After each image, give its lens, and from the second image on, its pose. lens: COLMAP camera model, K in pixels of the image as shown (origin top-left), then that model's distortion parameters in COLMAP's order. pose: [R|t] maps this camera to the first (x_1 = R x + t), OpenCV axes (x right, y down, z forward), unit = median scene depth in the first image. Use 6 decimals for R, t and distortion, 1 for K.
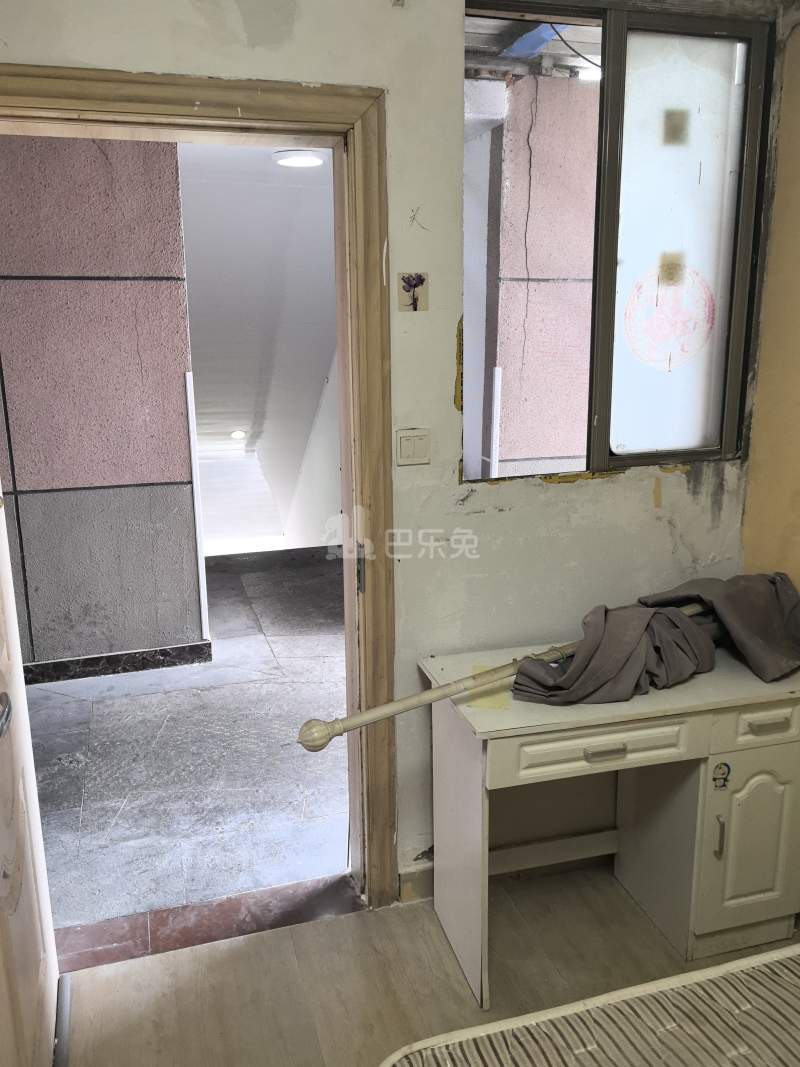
lens RADIAL K [[869.6, 0, 400.0], [0, 869.6, 533.5], [0, 0, 1]] dist [0.012506, 0.000914]
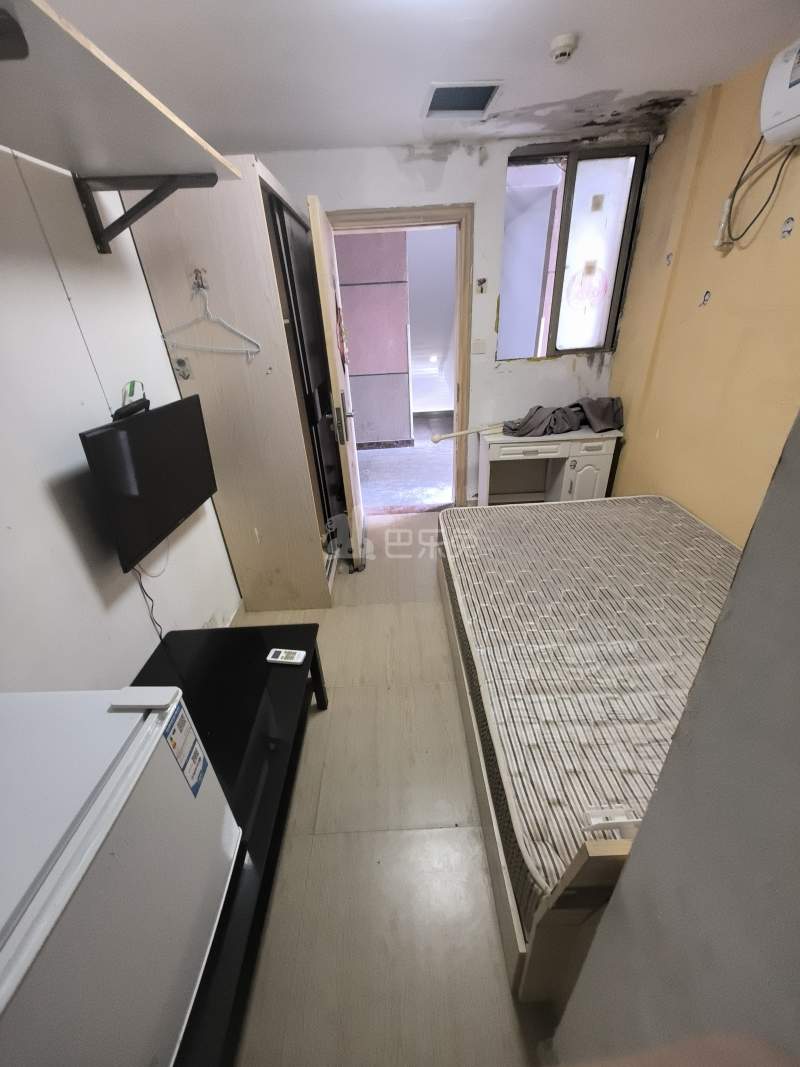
lens RADIAL K [[405.5, 0, 400.0], [0, 405.5, 533.5], [0, 0, 1]] dist [0.015654, -0.000205]
pose [[0.964559, 0.094219, -0.246473, 0.144826], [-0.021384, 0.958916, 0.282882, 0.109645], [0.263000, -0.267585, 0.926946, -0.452205]]
